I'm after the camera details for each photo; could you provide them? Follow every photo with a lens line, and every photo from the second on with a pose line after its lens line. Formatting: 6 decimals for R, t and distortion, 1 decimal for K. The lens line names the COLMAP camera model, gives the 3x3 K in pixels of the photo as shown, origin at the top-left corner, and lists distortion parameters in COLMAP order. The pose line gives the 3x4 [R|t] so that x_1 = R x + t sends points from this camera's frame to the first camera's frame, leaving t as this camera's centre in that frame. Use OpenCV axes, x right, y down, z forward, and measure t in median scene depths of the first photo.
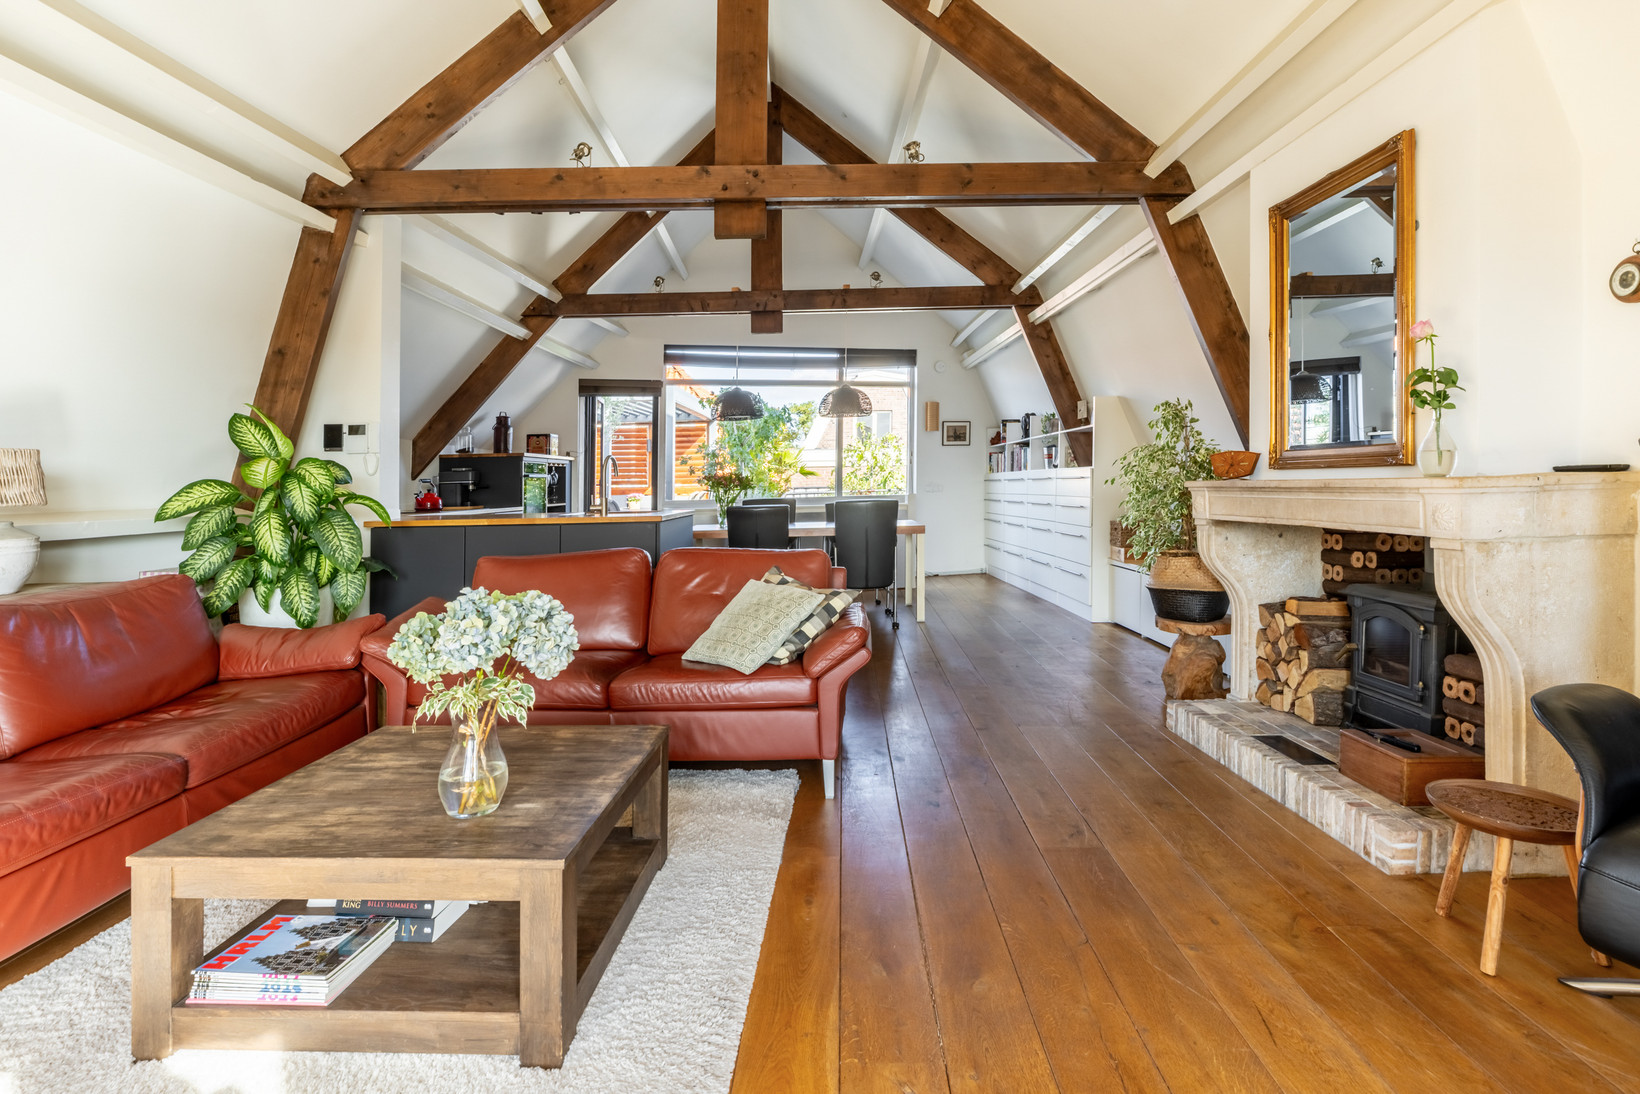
lens RADIAL K [[825.3, 0, 824.0], [0, 825.3, 511.7], [0, 0, 1]] dist [-0.000435, -0.000132]
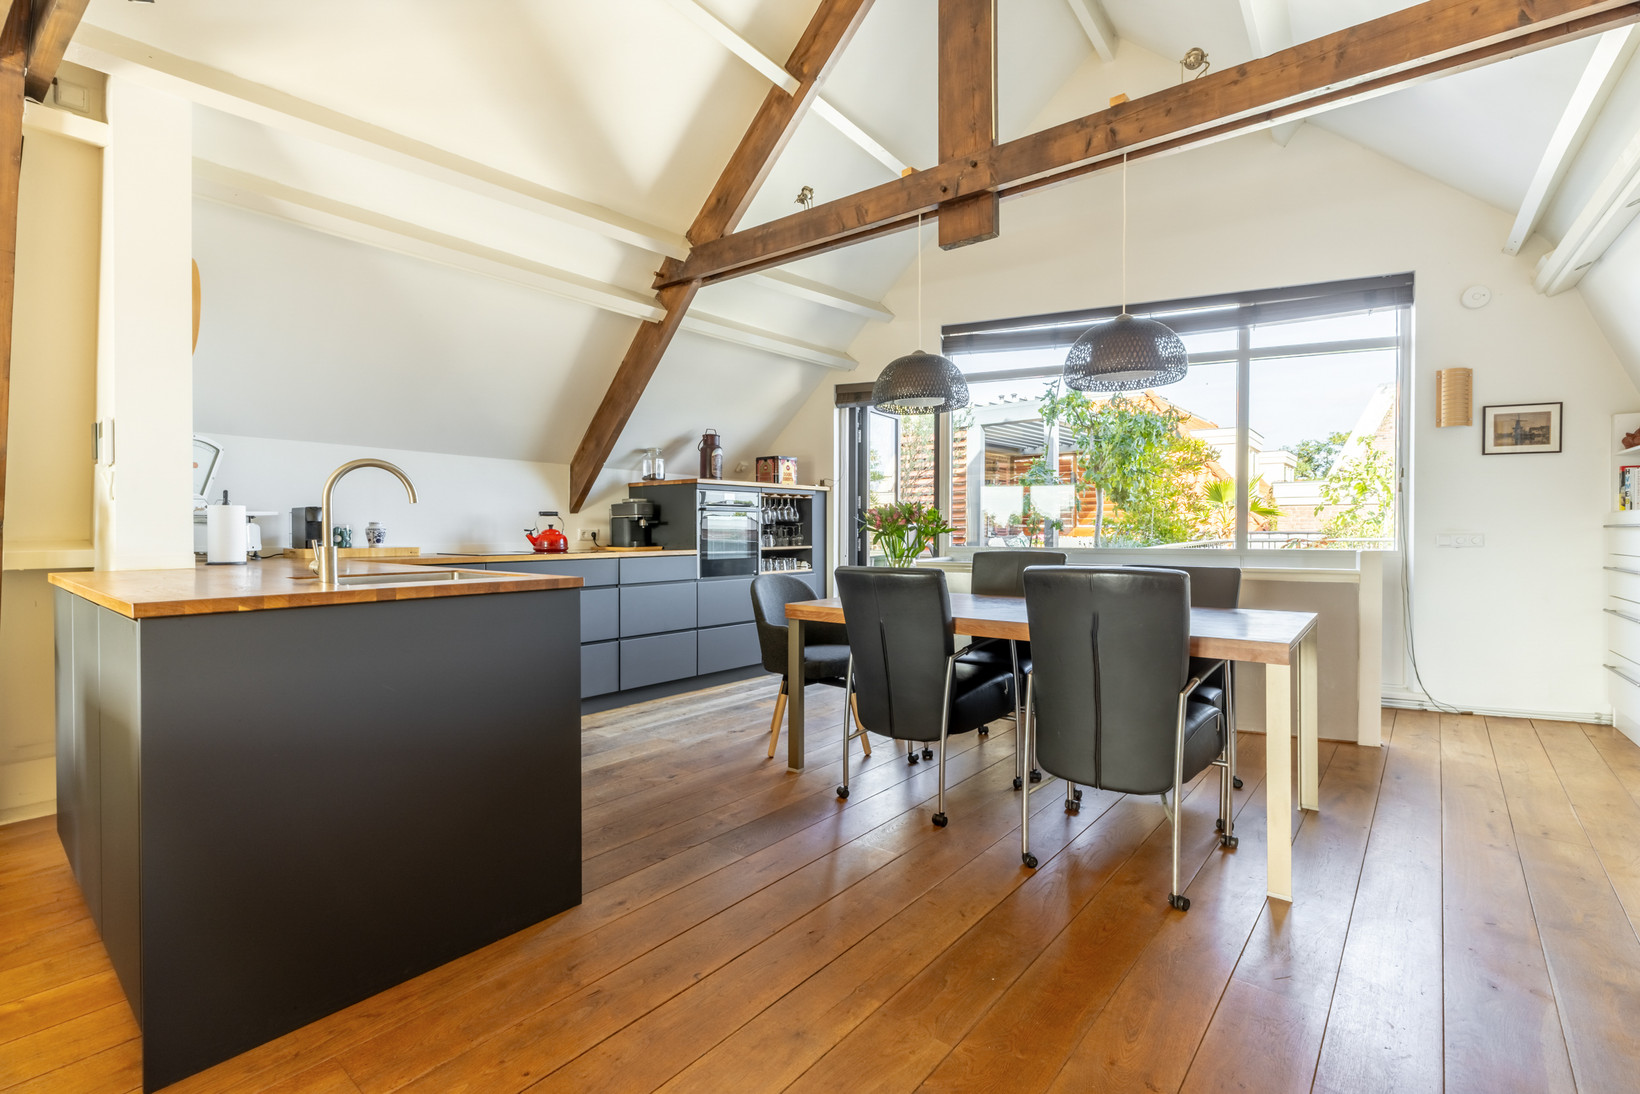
lens RADIAL K [[761.7, 0, 811.2], [0, 761.7, 540.5], [0, 0, 1]] dist [0.005816, 0.000165]
pose [[0.789496, 0.028762, -0.613082, 0.166811], [-0.035525, 0.999368, 0.001136, -0.021606], [0.612727, 0.020883, 0.790019, 0.581225]]
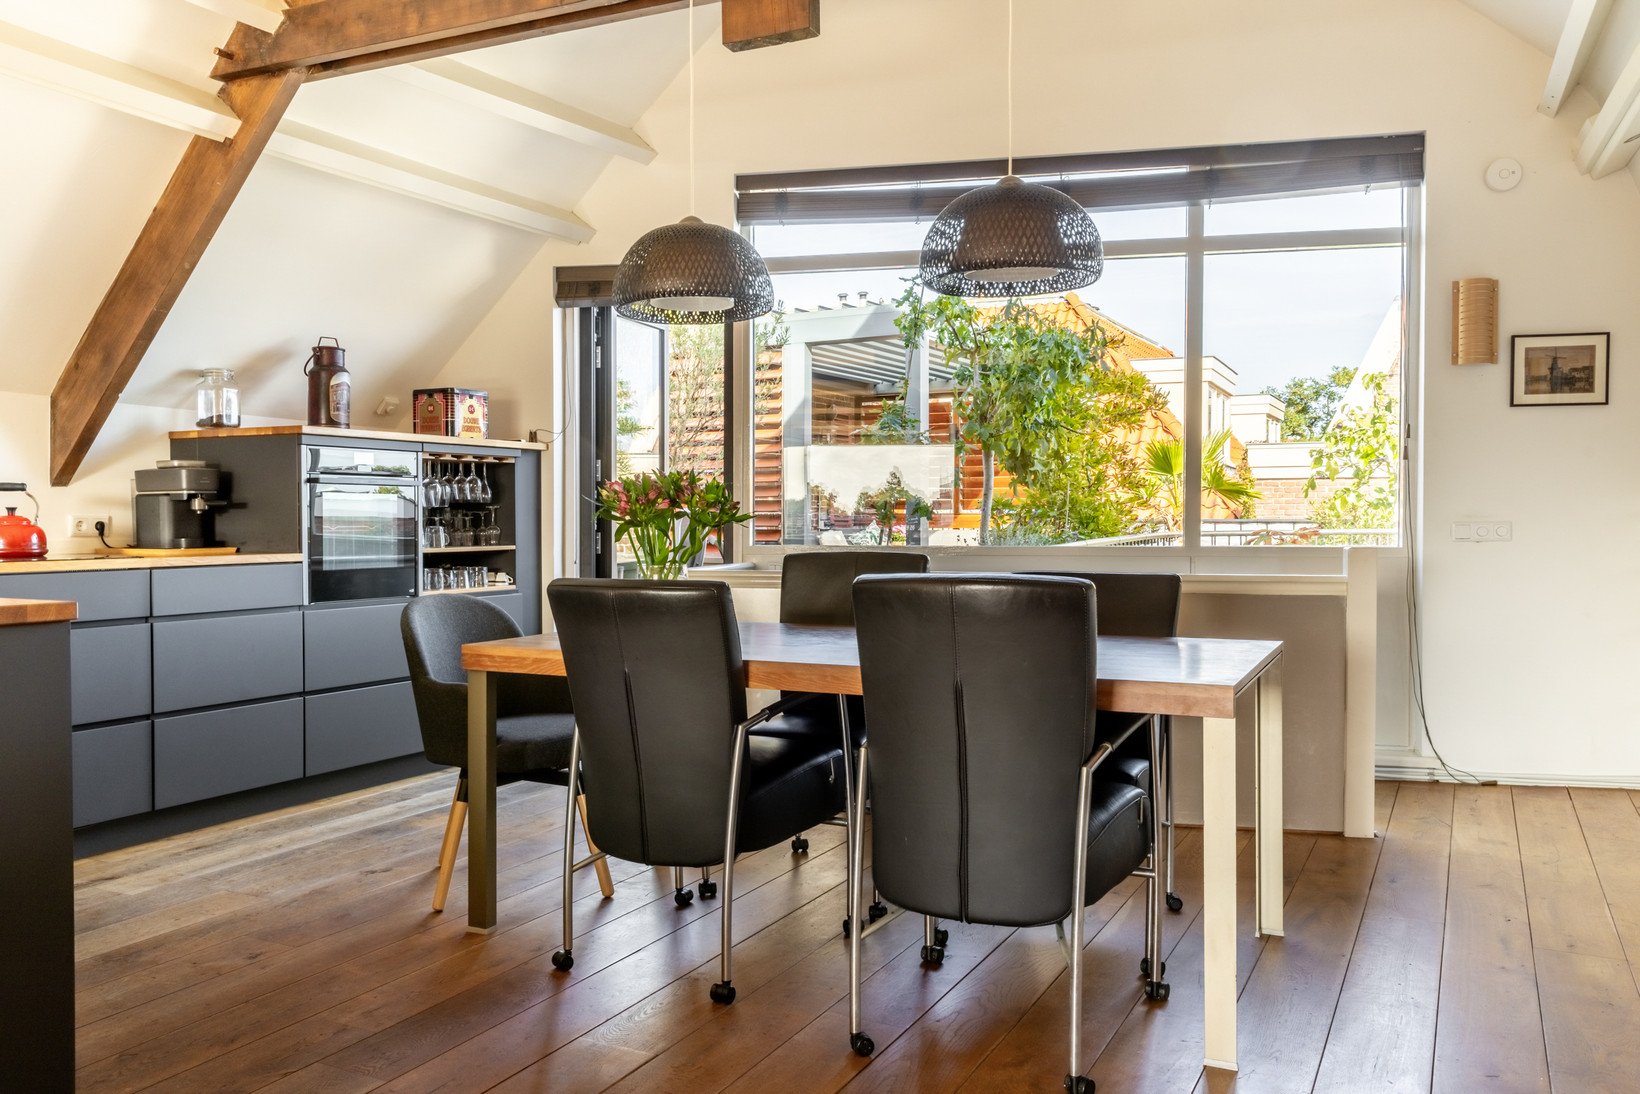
lens RADIAL K [[1306.0, 0, 801.4], [0, 1306.0, 549.7], [0, 0, 1]] dist [0.015021, 0.001127]
pose [[0.900354, 0.029964, -0.434125, 0.179417], [-0.031085, 0.999507, 0.004520, -0.021242], [0.434046, 0.009425, 0.900841, 0.574360]]
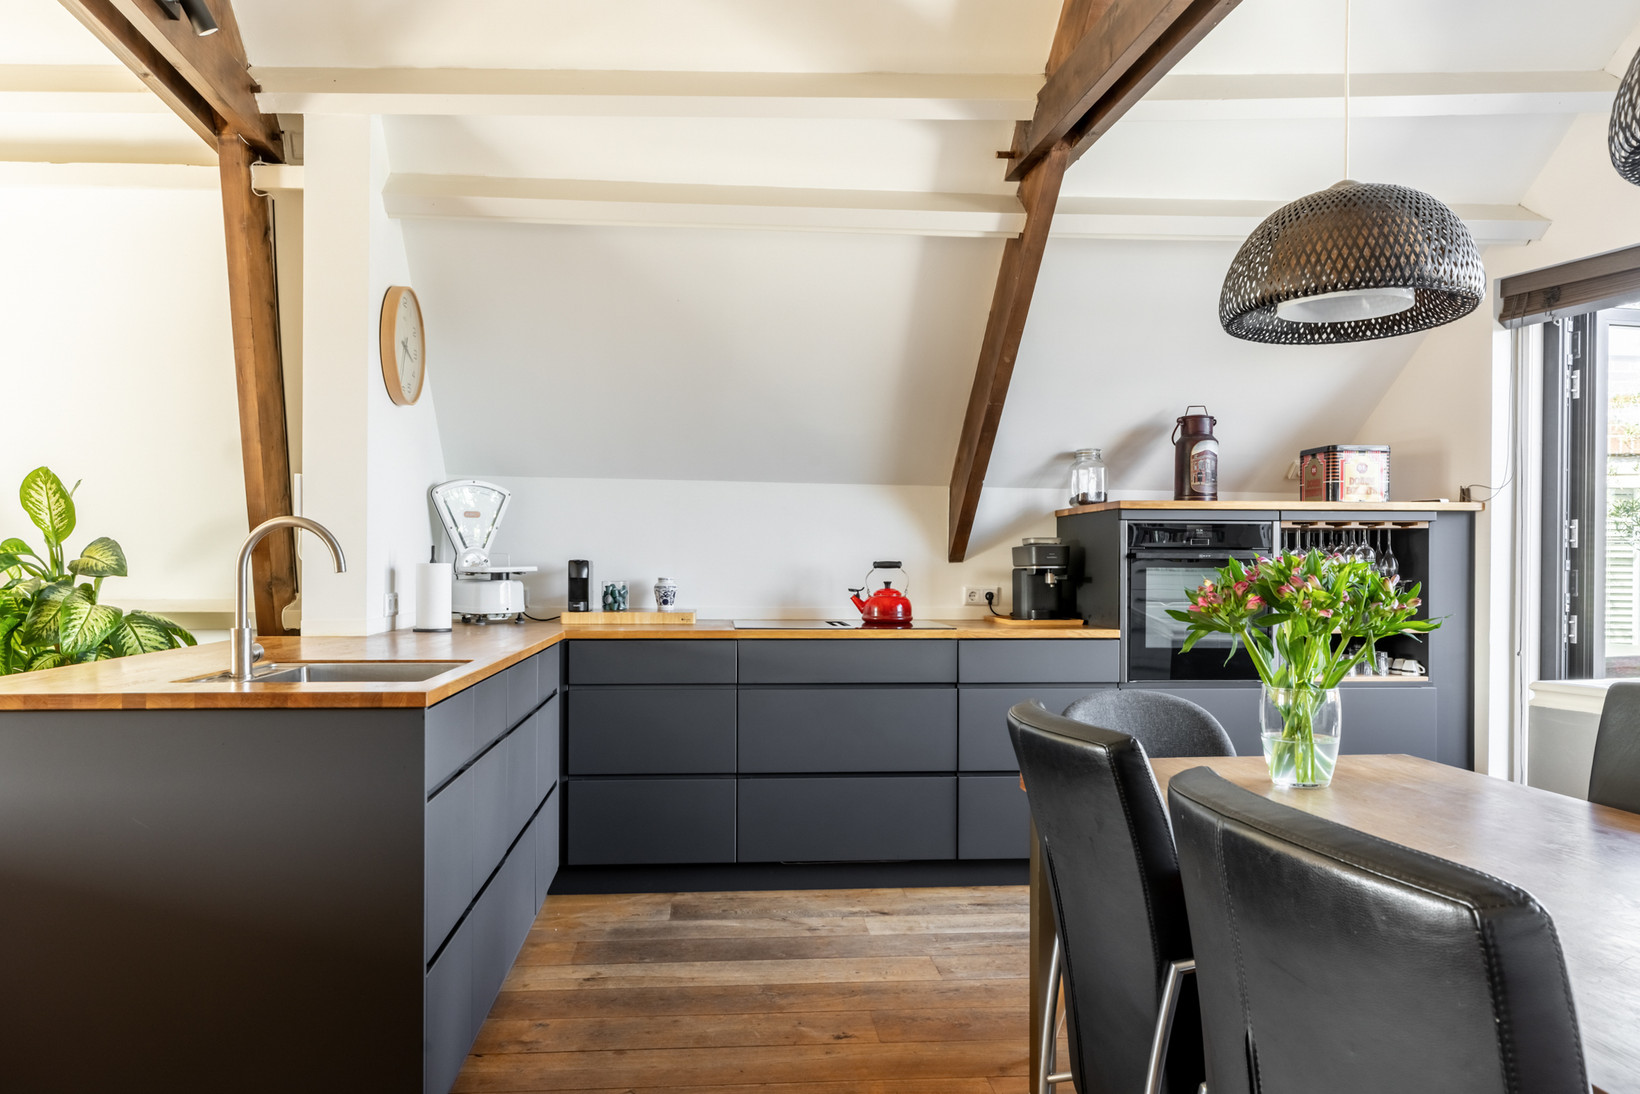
lens RADIAL K [[1119.8, 0, 814.6], [0, 1119.8, 564.4], [0, 0, 1]] dist [0.005225, 0.001522]
pose [[0.093525, 0.024081, -0.995326, 0.210893], [-0.036665, 0.999113, 0.020727, -0.051646], [0.994942, 0.034555, 0.094325, 0.903495]]
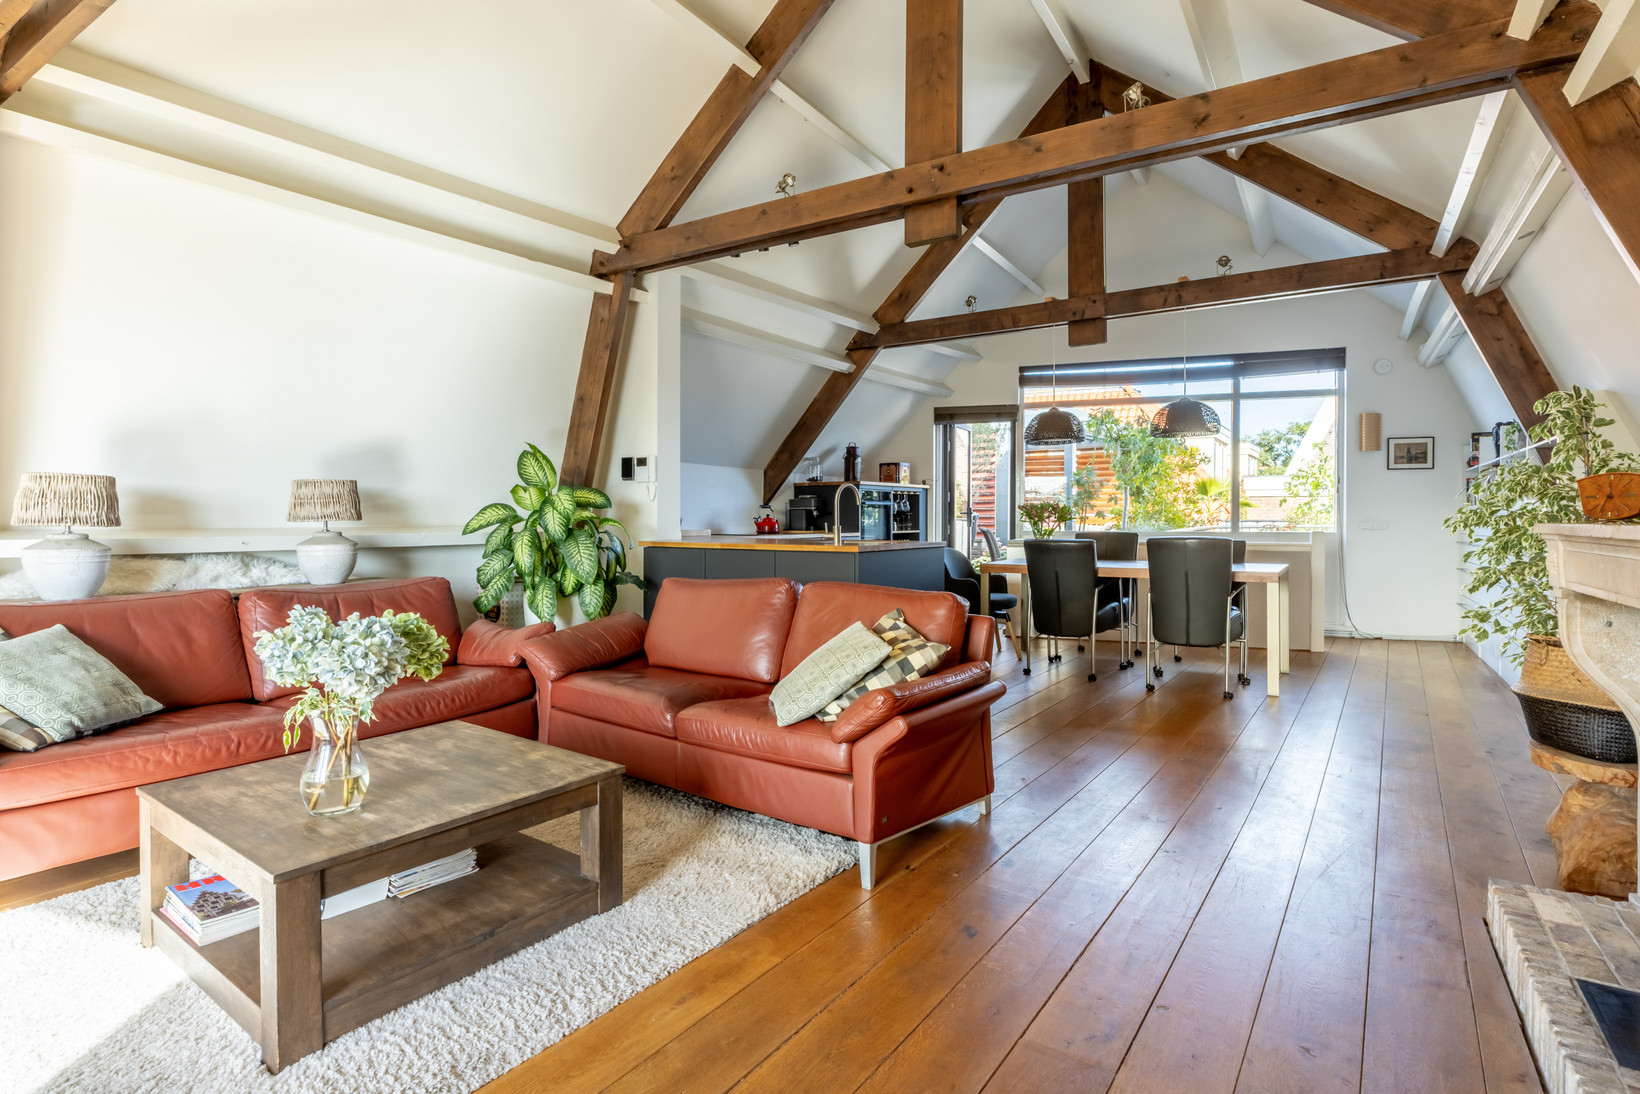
lens RADIAL K [[820.5, 0, 821.1], [0, 820.5, 529.6], [0, 0, 1]] dist [-0.002943, 0.000062]
pose [[0.834984, 0.028359, -0.549542, 0.190438], [-0.034960, 0.999388, -0.001545, -0.007583], [0.549162, 0.020503, 0.835465, 0.121207]]
